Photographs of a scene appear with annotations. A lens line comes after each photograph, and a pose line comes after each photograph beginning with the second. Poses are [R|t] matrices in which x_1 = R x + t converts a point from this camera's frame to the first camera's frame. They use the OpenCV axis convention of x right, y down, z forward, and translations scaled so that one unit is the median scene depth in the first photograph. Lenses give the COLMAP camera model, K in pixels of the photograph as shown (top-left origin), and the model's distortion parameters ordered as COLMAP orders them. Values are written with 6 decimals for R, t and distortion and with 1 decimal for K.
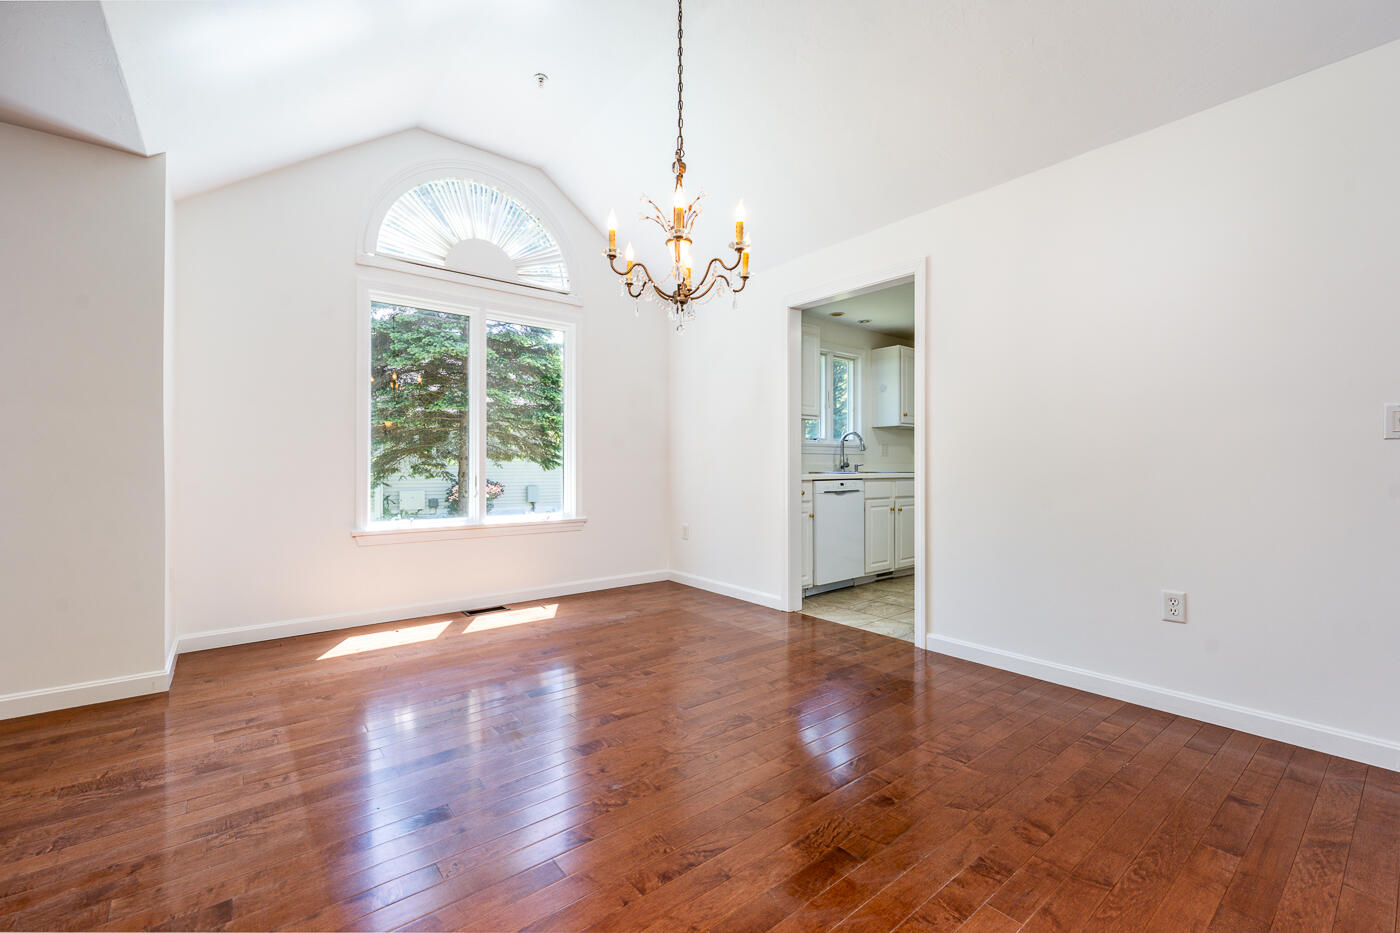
lens RADIAL K [[580.5, 0, 703.7], [0, 580.5, 458.9], [0, 0, 1]] dist [0.000218, 0.000228]
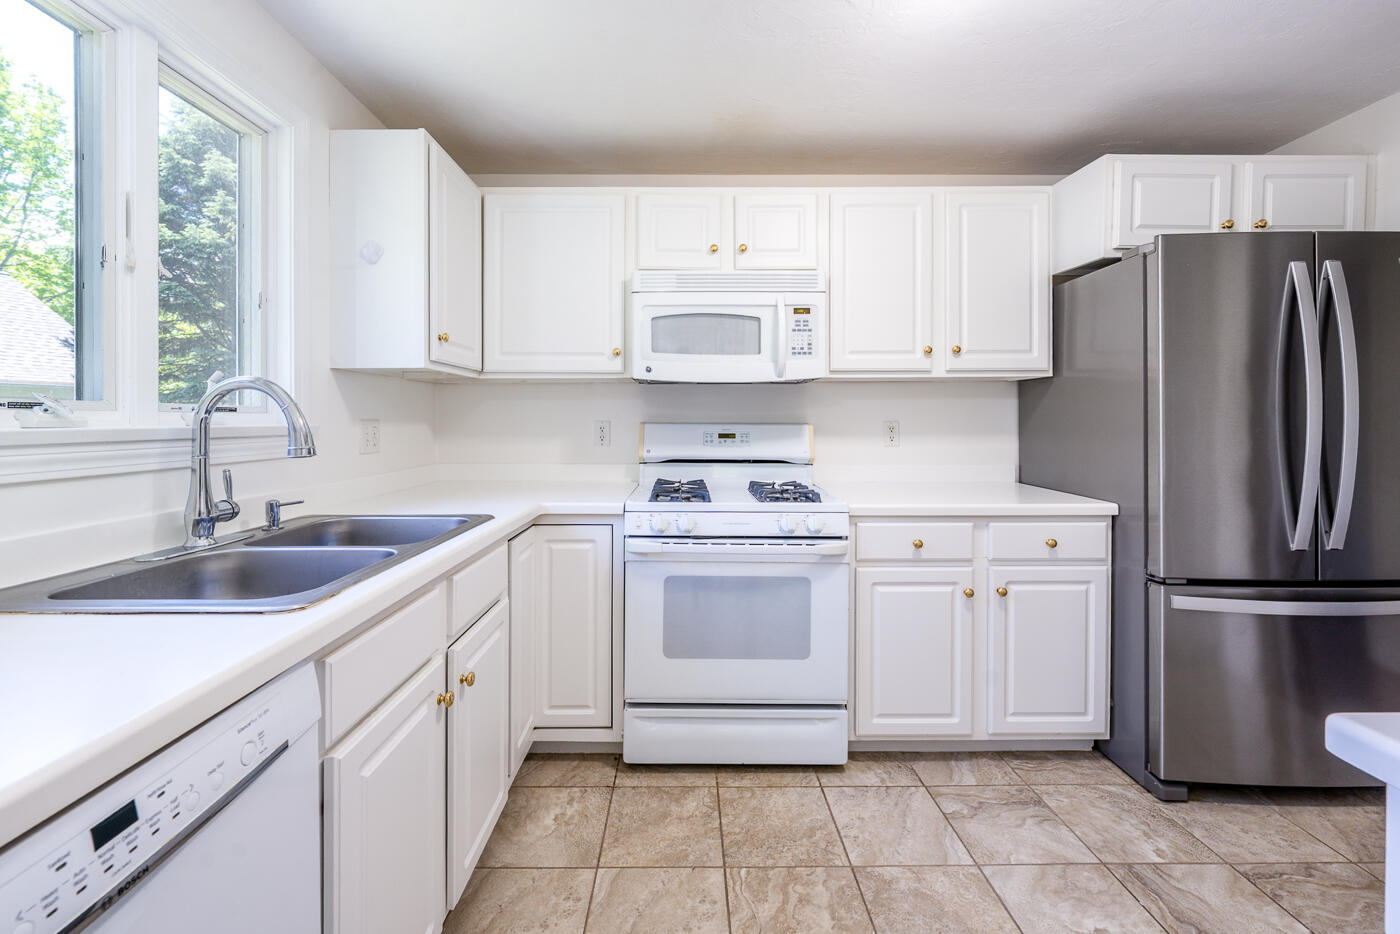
lens RADIAL K [[563.8, 0, 683.0], [0, 563.8, 419.8], [0, 0, 1]] dist [-0.001828, -0.000631]
pose [[0.638030, -0.003178, 0.770005, 0.241822], [-0.001265, 0.999986, 0.005175, -0.039742], [-0.770011, -0.004276, 0.638016, 0.904110]]
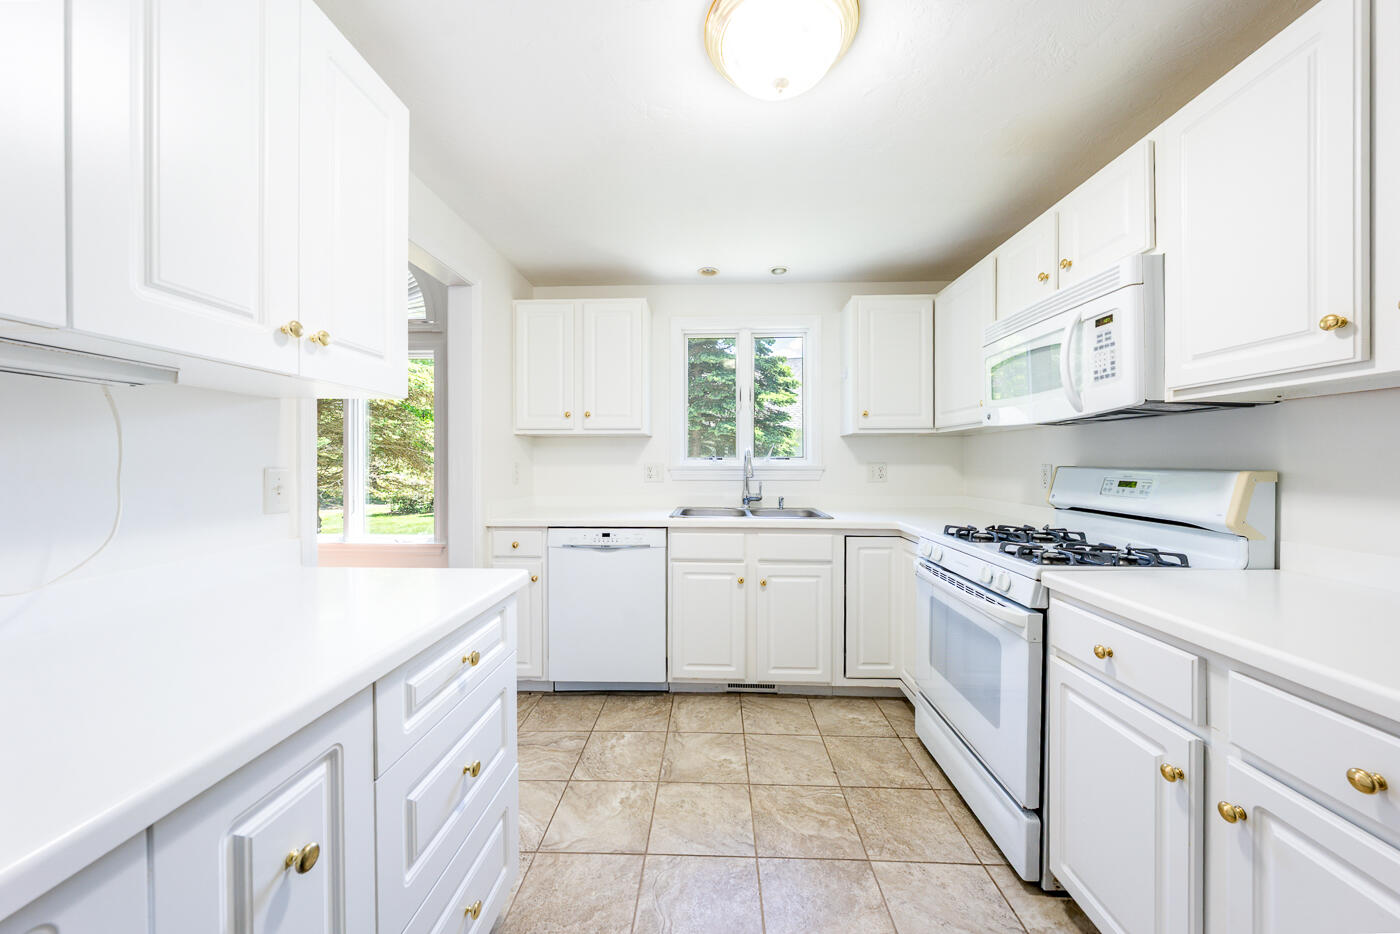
lens RADIAL K [[478.5, 0, 702.5], [0, 478.5, 466.5], [0, 0, 1]] dist [-0.000678, -0.000329]
pose [[0.758089, 0.003370, -0.652142, 0.717442], [0.005360, 0.999921, 0.011397, -0.041076], [0.652129, -0.012136, 0.758011, 0.714248]]
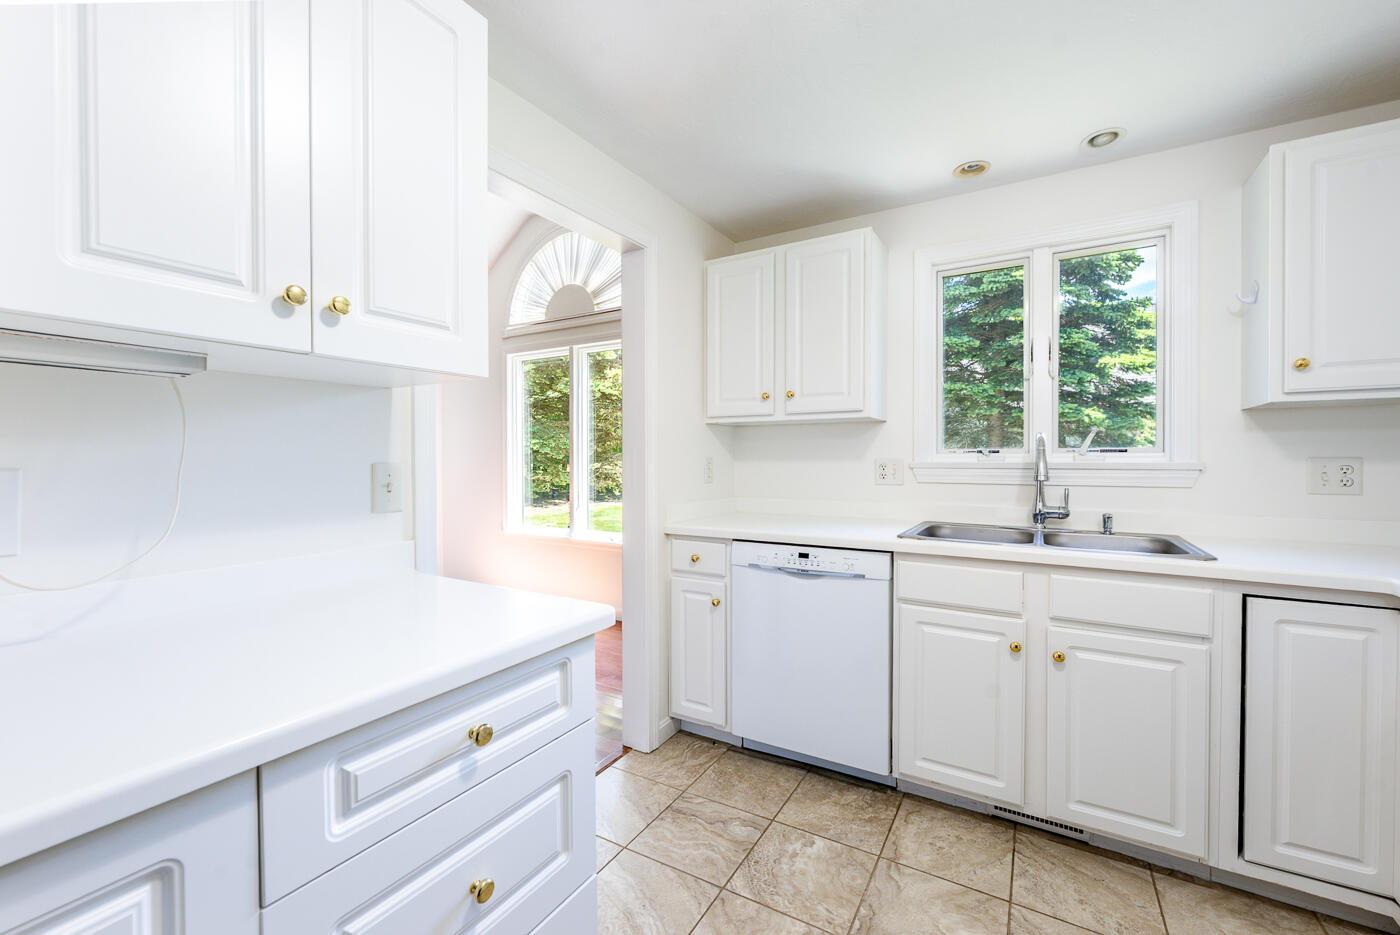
lens RADIAL K [[563.8, 0, 685.5], [0, 563.8, 465.7], [0, 0, 1]] dist [-0.001828, -0.000631]
pose [[0.336576, 0.010377, -0.941599, 0.689375], [0.007274, 0.999881, 0.013619, -0.040170], [0.941628, -0.011433, 0.336461, 0.806953]]
